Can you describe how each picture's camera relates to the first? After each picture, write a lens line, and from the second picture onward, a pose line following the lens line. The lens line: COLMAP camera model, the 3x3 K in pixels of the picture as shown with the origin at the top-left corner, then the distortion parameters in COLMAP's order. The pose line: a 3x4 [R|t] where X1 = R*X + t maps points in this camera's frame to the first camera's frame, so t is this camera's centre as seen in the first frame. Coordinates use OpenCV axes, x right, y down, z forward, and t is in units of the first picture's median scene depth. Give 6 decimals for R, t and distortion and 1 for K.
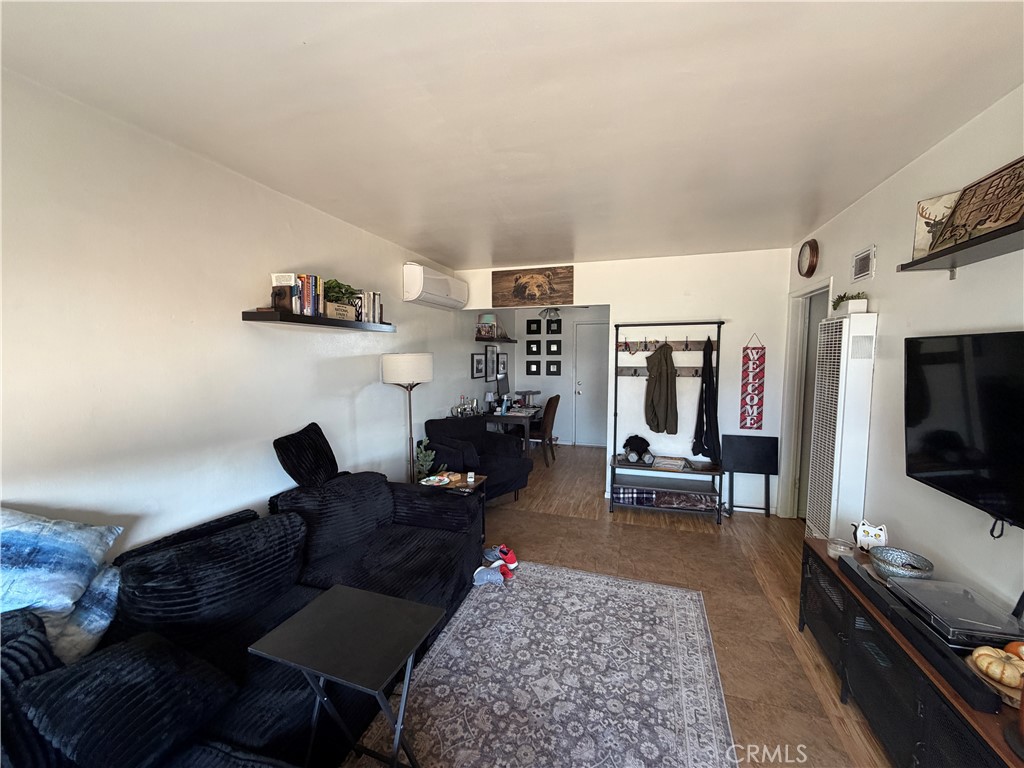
lens RADIAL K [[407.6, 0, 512.0], [0, 407.6, 384.0], [0, 0, 1]] dist [0.000046, 0.000237]
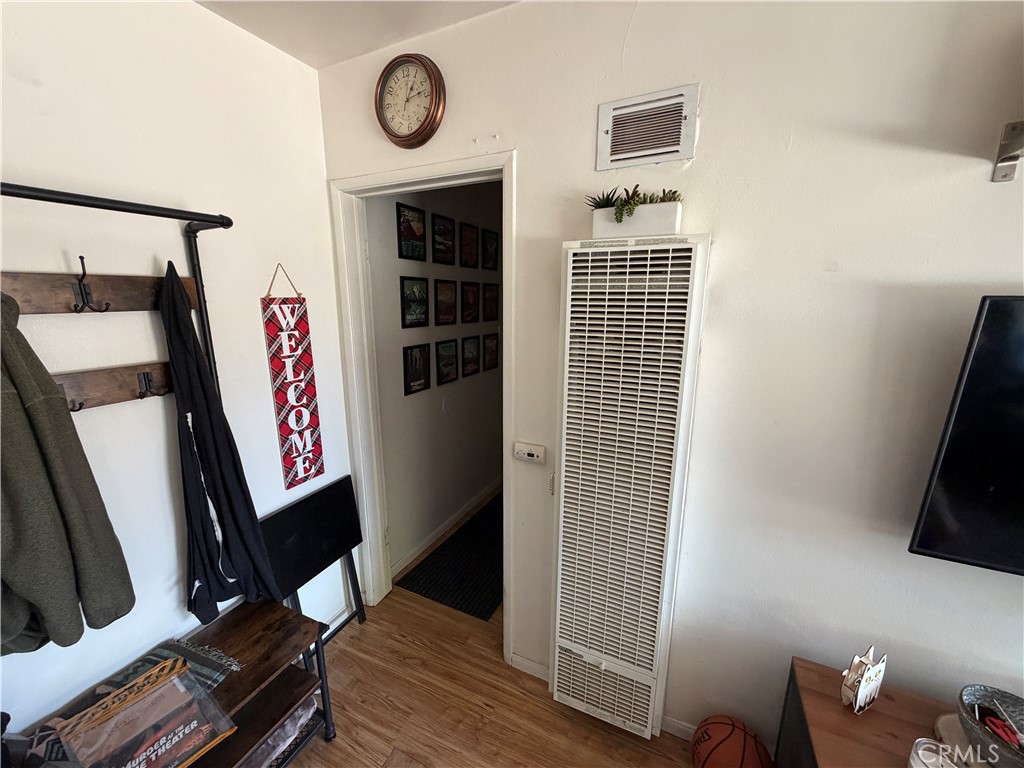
lens RADIAL K [[407.6, 0, 512.0], [0, 407.6, 384.0], [0, 0, 1]] dist [0.000046, 0.000237]
pose [[0.139249, -0.209159, 0.967917, 0.201039], [0.073014, 0.976947, 0.200606, -0.070710], [-0.987562, 0.042738, 0.151310, 0.705565]]
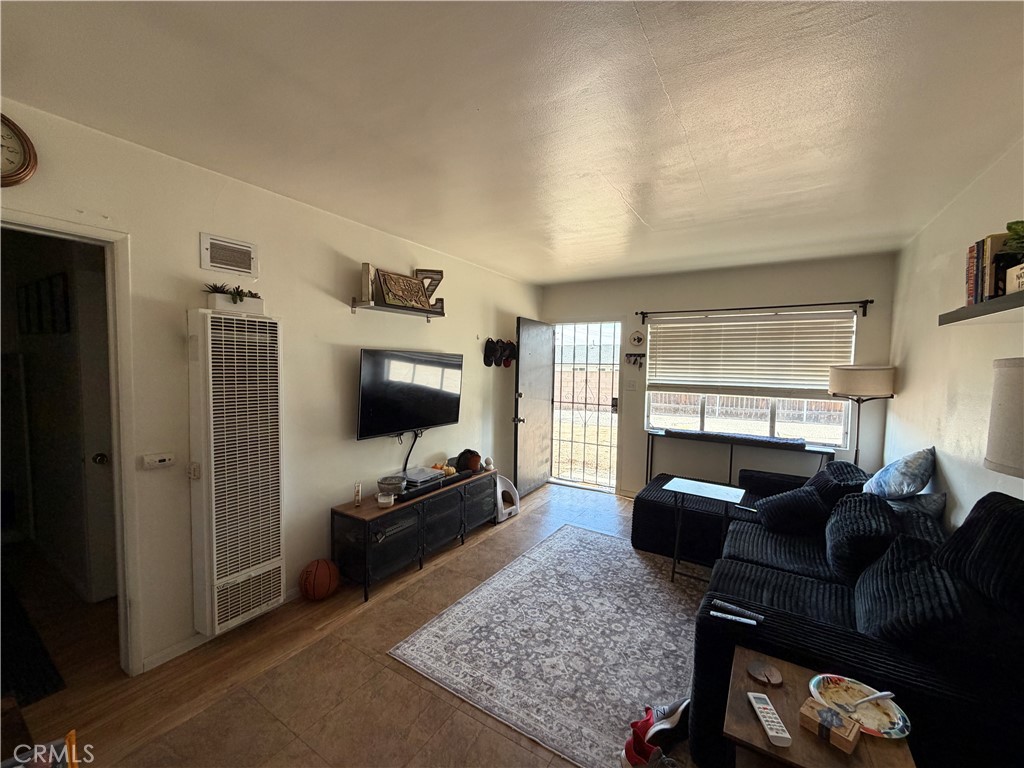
lens RADIAL K [[407.6, 0, 512.0], [0, 407.6, 384.0], [0, 0, 1]] dist [0.000046, 0.000237]
pose [[-0.968314, -0.023274, 0.248650, 0.024695], [0.006065, 0.993162, 0.116583, -0.075217], [-0.249663, 0.114397, -0.961552, 1.116190]]
